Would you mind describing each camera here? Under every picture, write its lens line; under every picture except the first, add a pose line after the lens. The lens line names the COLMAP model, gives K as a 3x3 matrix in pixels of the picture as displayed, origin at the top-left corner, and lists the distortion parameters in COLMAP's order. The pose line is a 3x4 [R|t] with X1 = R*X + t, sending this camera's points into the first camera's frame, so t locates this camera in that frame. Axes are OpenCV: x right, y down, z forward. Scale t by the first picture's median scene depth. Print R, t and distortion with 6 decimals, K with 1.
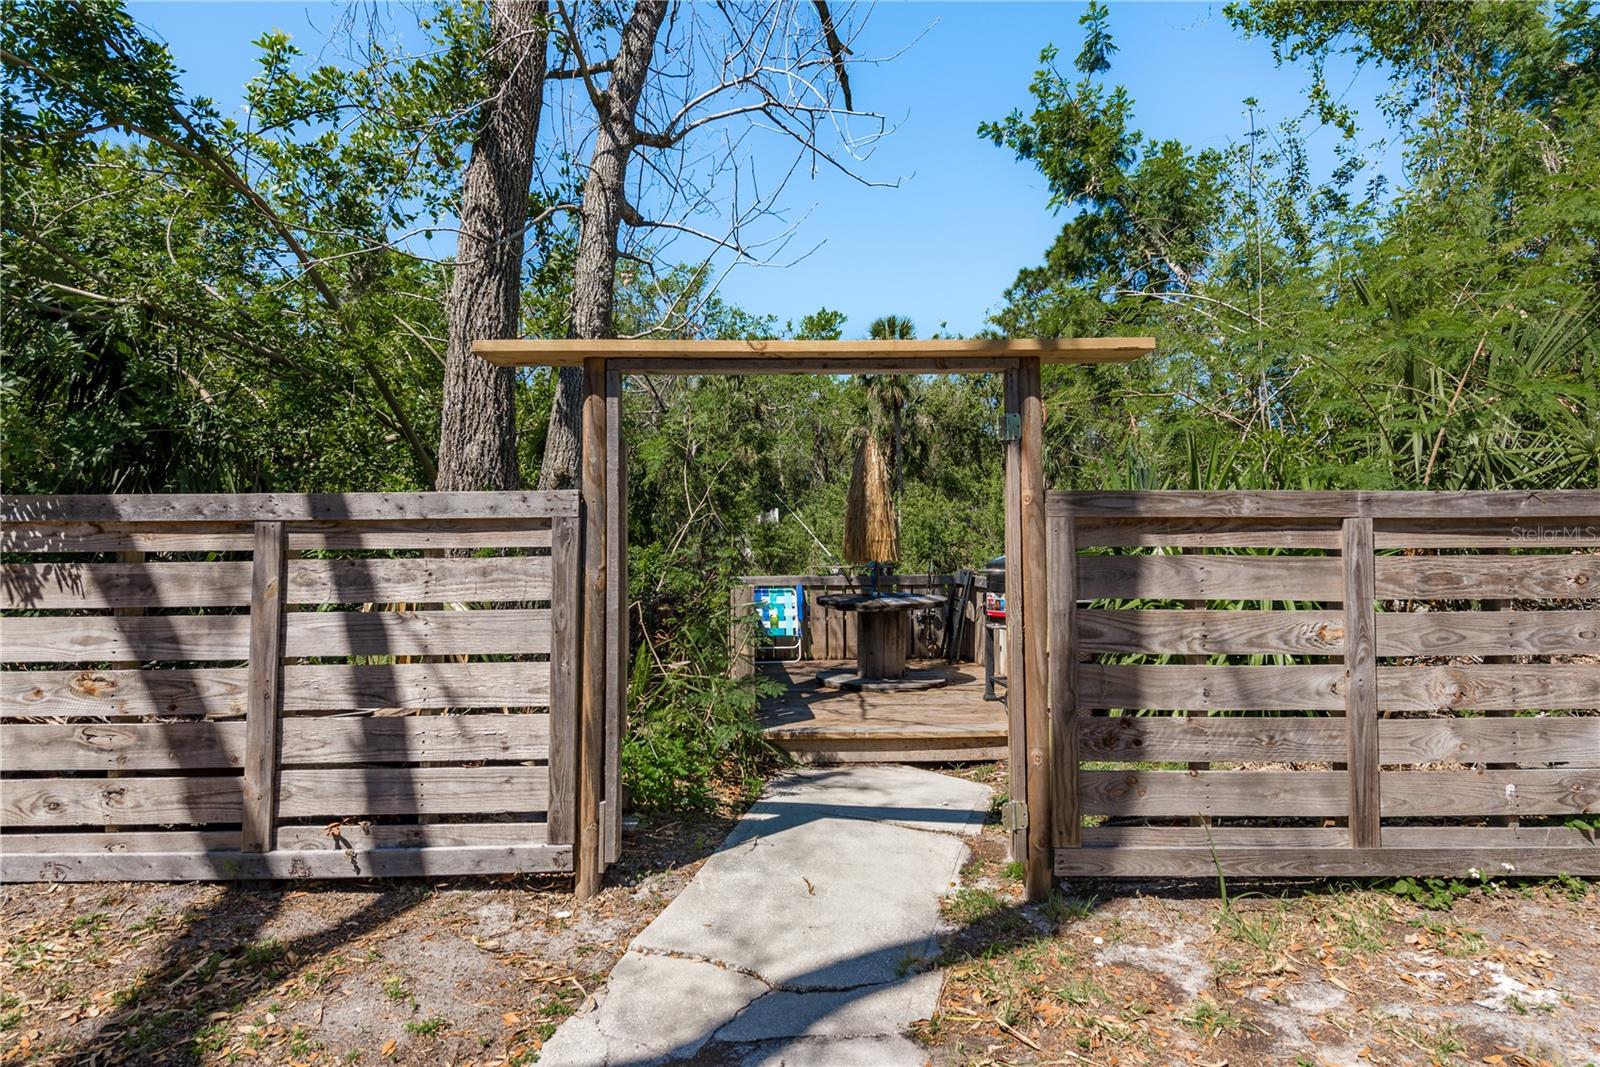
lens RADIAL K [[864.3, 0, 794.9], [0, 864.3, 537.8], [0, 0, 1]] dist [0.011083, -0.007065]
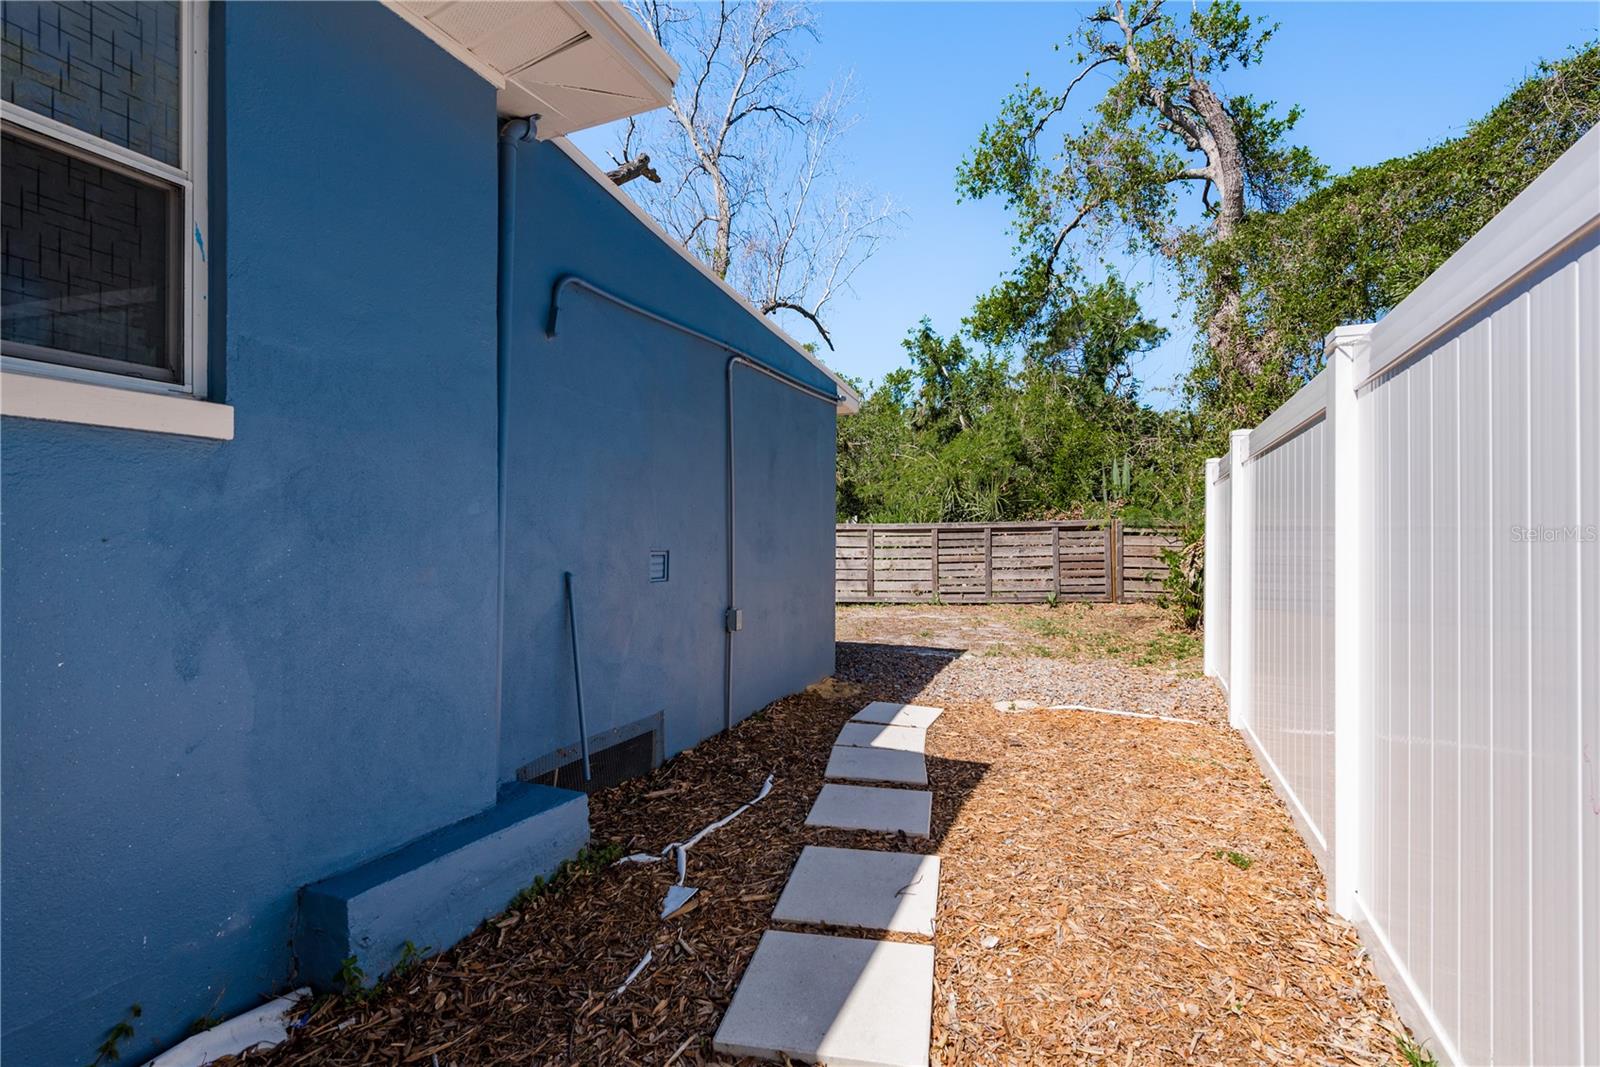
lens RADIAL K [[768.9, 0, 786.1], [0, 768.9, 539.3], [0, 0, 1]] dist [0.000695, -0.000433]
pose [[0.986096, 0.000624, -0.166175, 0.317698], [-0.000303, 0.999998, 0.001958, 0.009220], [0.166176, -0.001880, 0.986094, -1.171043]]
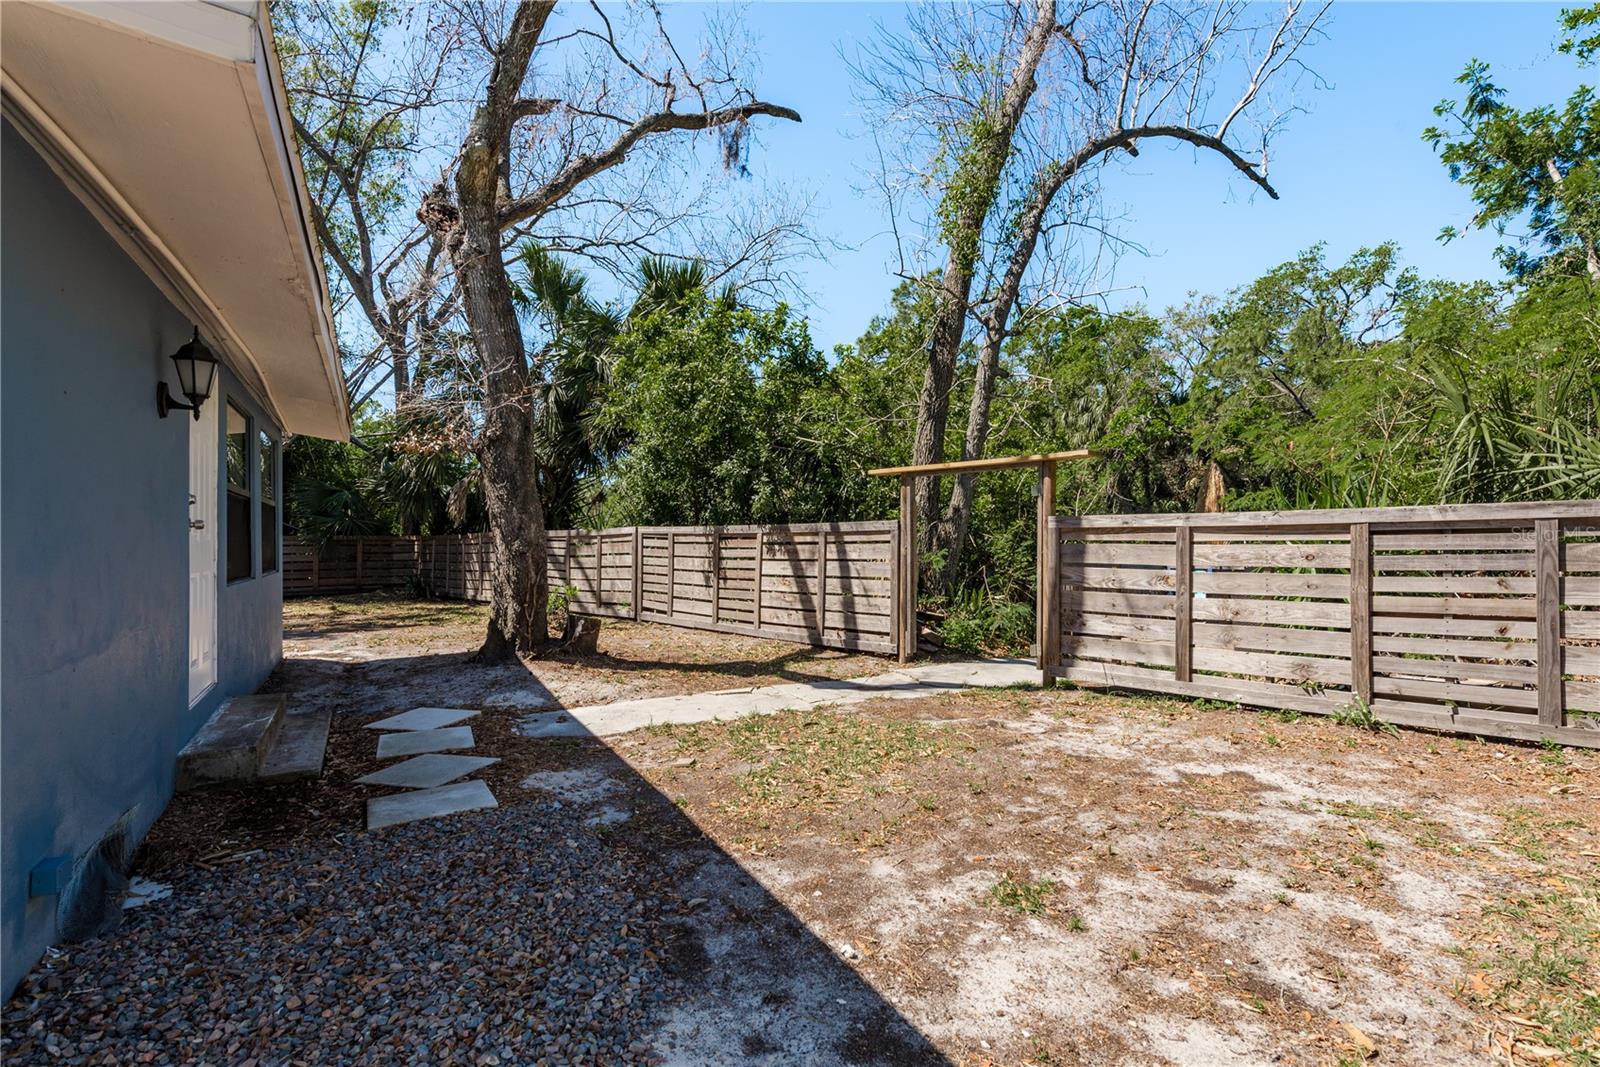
lens RADIAL K [[786.2, 0, 798.7], [0, 786.2, 543.6], [0, 0, 1]] dist [0.003993, -0.001619]
pose [[0.673044, 0.002741, -0.739597, 0.505042], [0.007040, 0.999924, 0.010112, -0.002345], [0.739569, -0.012013, 0.672974, -0.342231]]
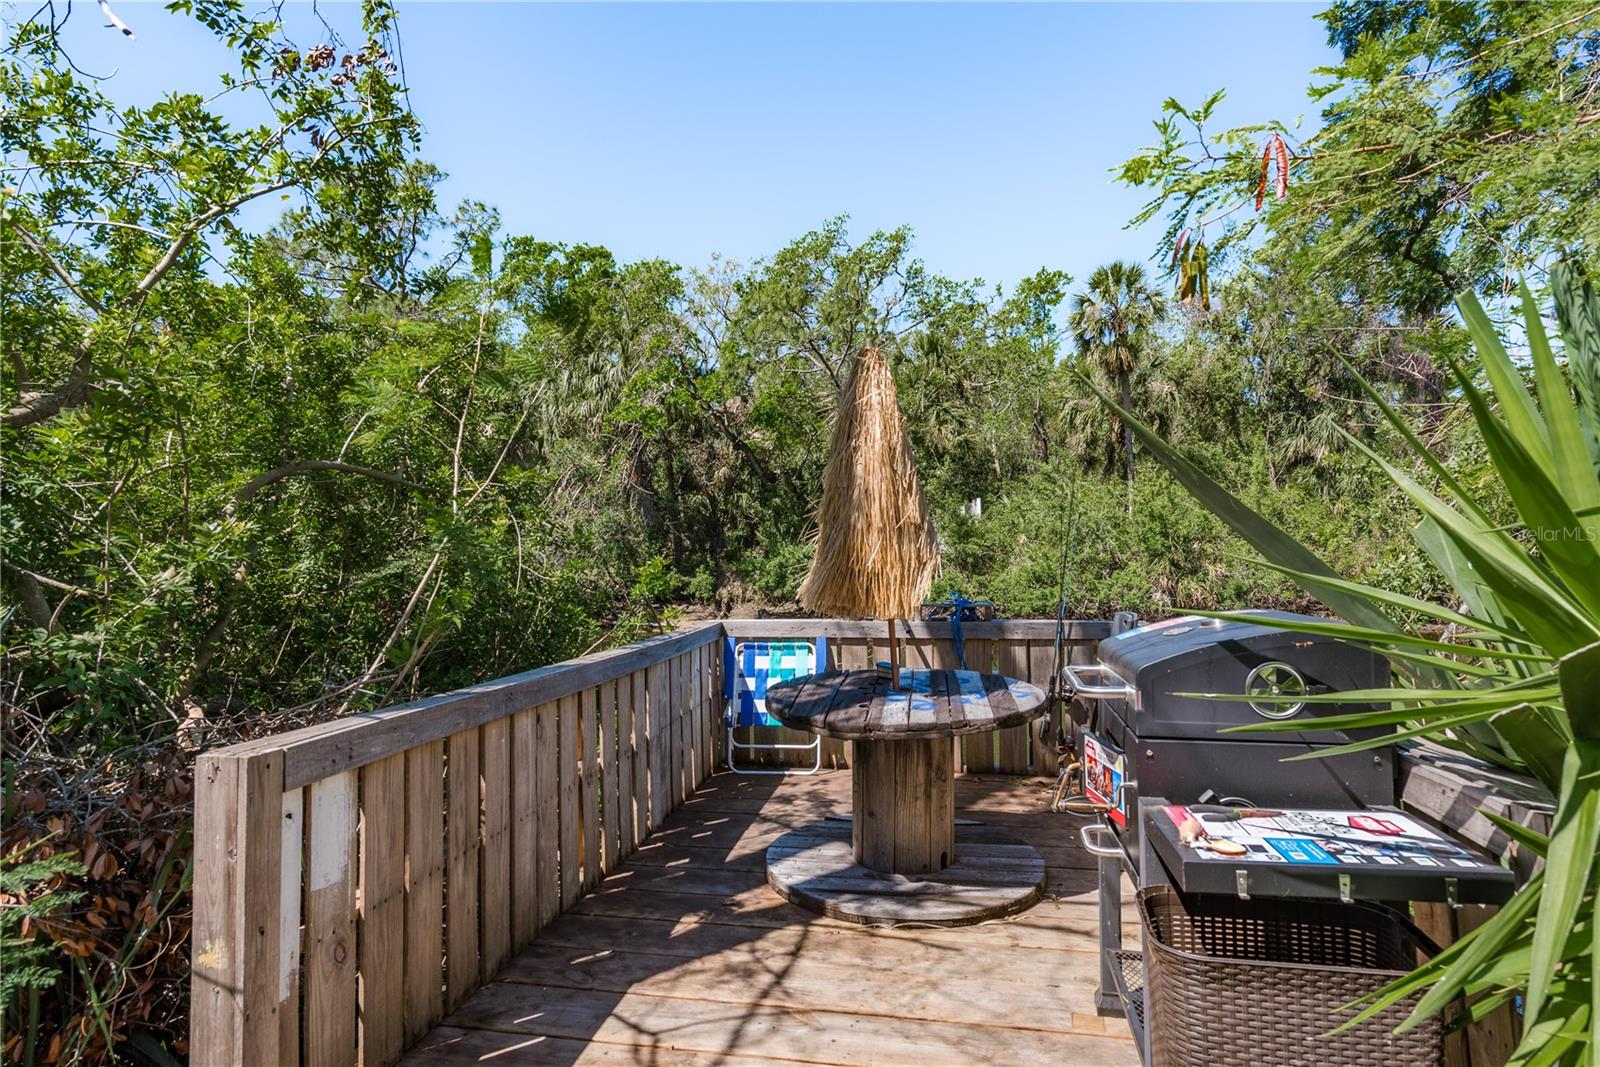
lens RADIAL K [[864.3, 0, 796.3], [0, 864.3, 548.1], [0, 0, 1]] dist [0.011083, -0.007065]
pose [[0.963430, -0.004800, -0.267918, 0.146778], [0.010925, 0.999712, 0.021378, -0.017151], [0.267738, -0.023523, 0.963205, 0.455496]]
